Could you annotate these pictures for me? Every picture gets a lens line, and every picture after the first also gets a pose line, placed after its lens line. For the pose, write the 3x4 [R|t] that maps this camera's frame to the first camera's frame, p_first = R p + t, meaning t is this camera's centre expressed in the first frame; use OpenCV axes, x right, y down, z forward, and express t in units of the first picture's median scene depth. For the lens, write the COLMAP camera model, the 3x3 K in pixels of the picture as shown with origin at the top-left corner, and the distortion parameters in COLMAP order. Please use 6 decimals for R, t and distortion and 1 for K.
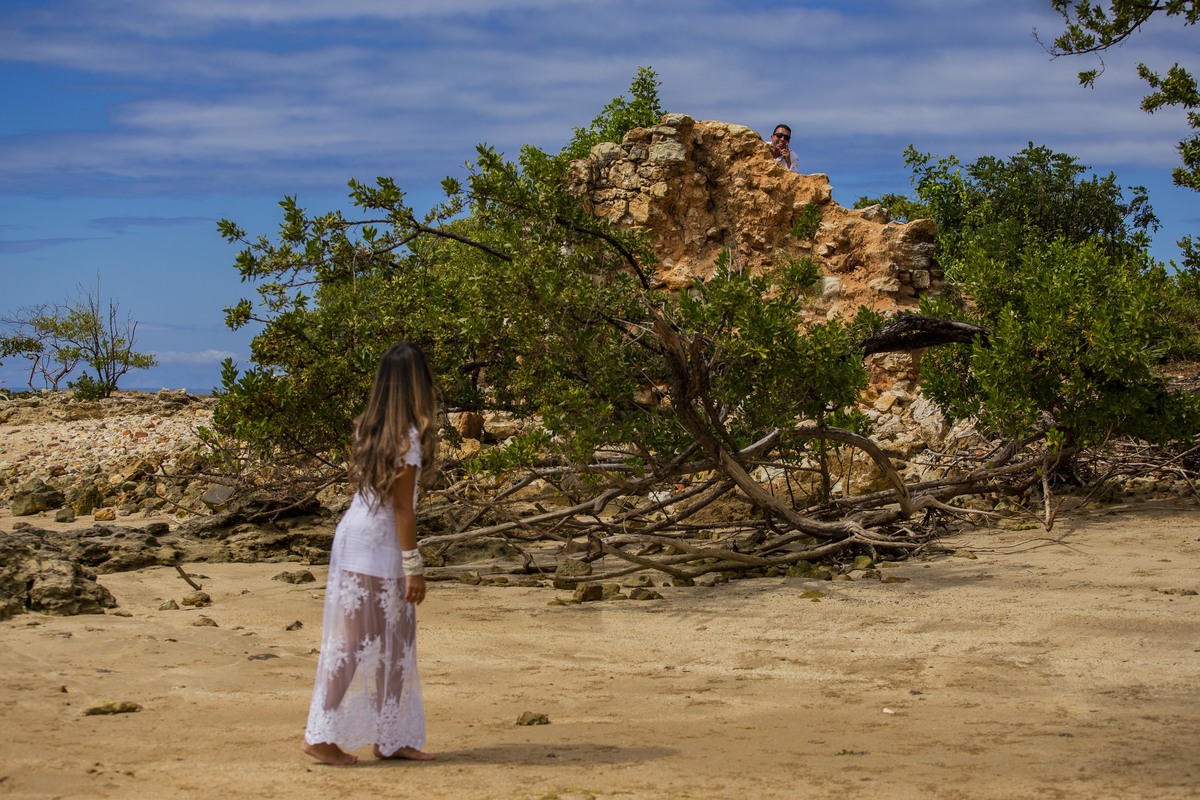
lens RADIAL K [[2425.9, 0, 600.0], [0, 2425.9, 399.5], [0, 0, 1]] dist [-0.302702, 0.000000]
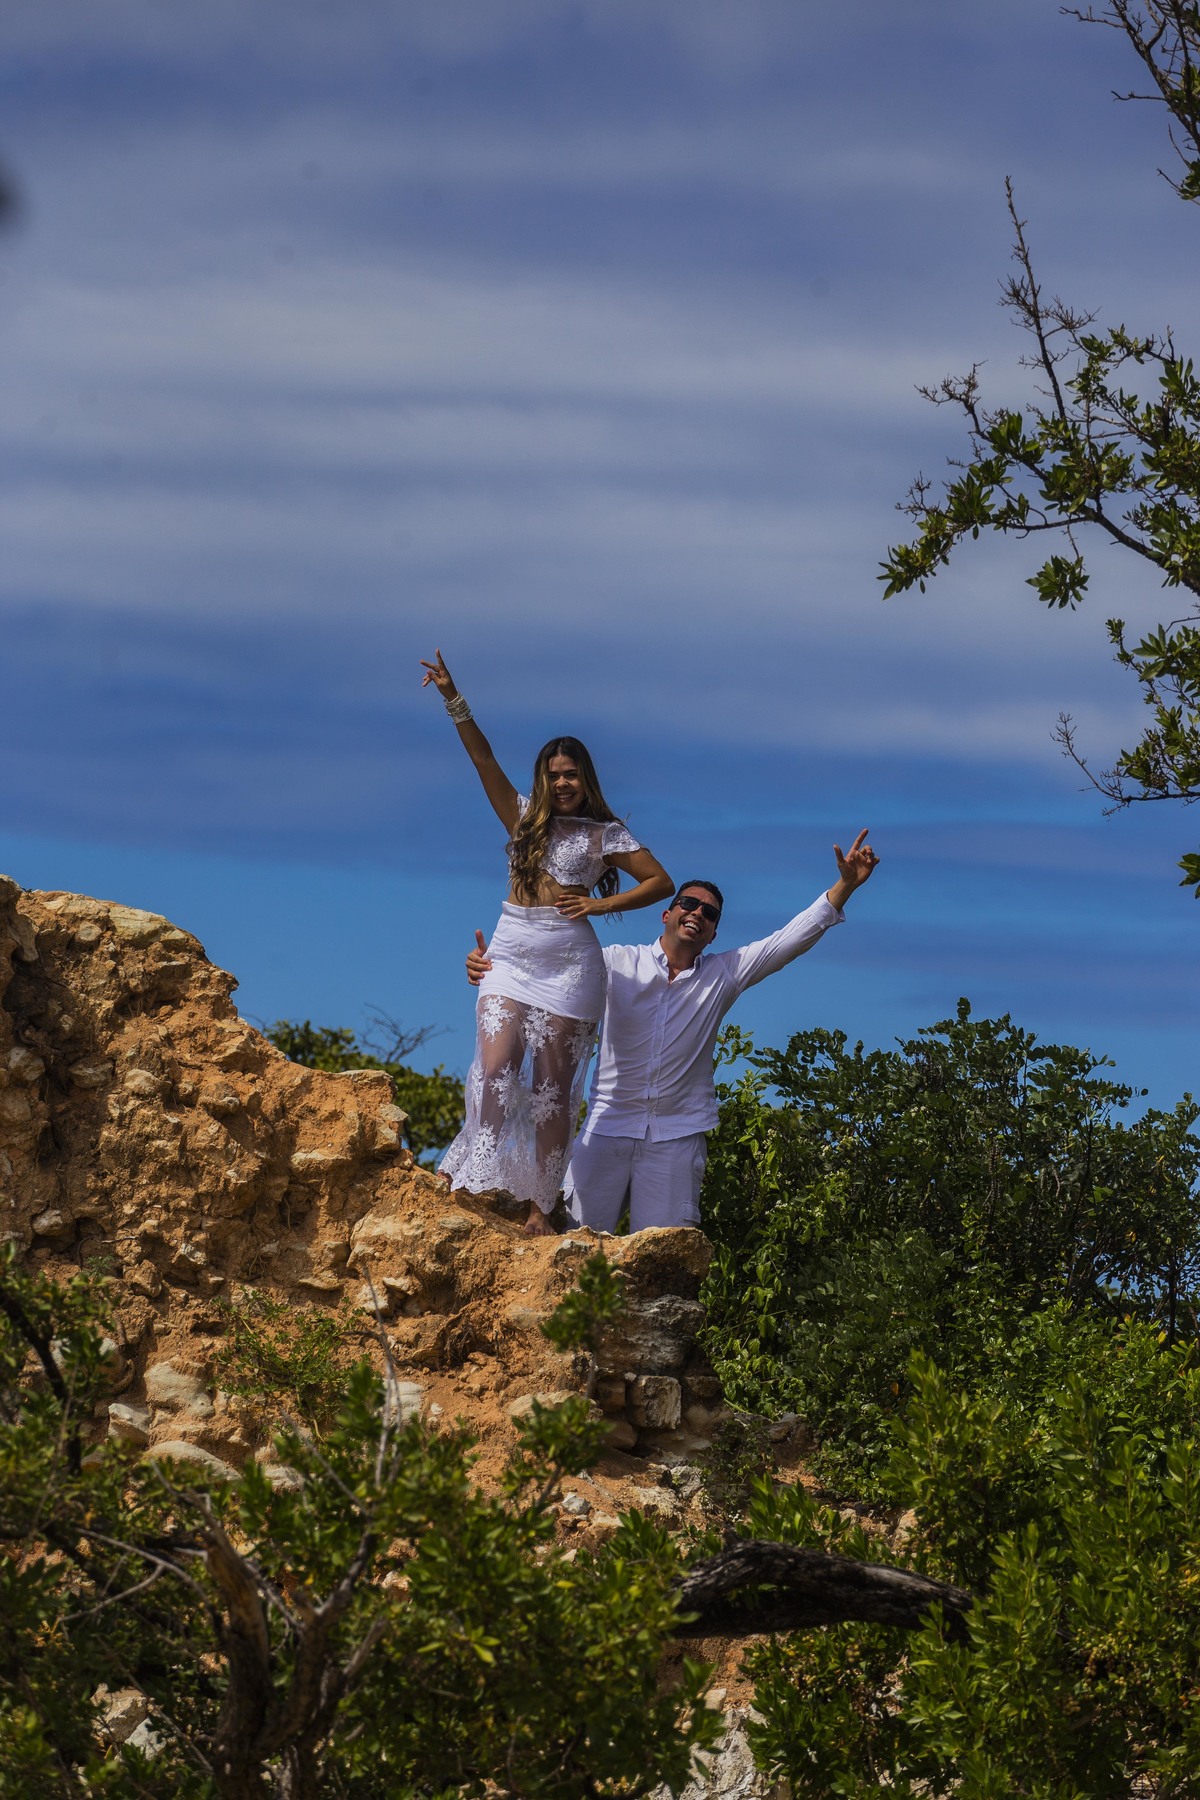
lens RADIAL K [[9246.1, 0, 600.0], [0, 9246.1, 900.4], [0, 0, 1]] dist [-0.246322, 0.000000]
pose [[0.979372, 0.071411, 0.189026, -0.126644], [-0.056095, 0.994785, -0.085179, -0.008379], [-0.194123, 0.072818, 0.978271, -0.285703]]
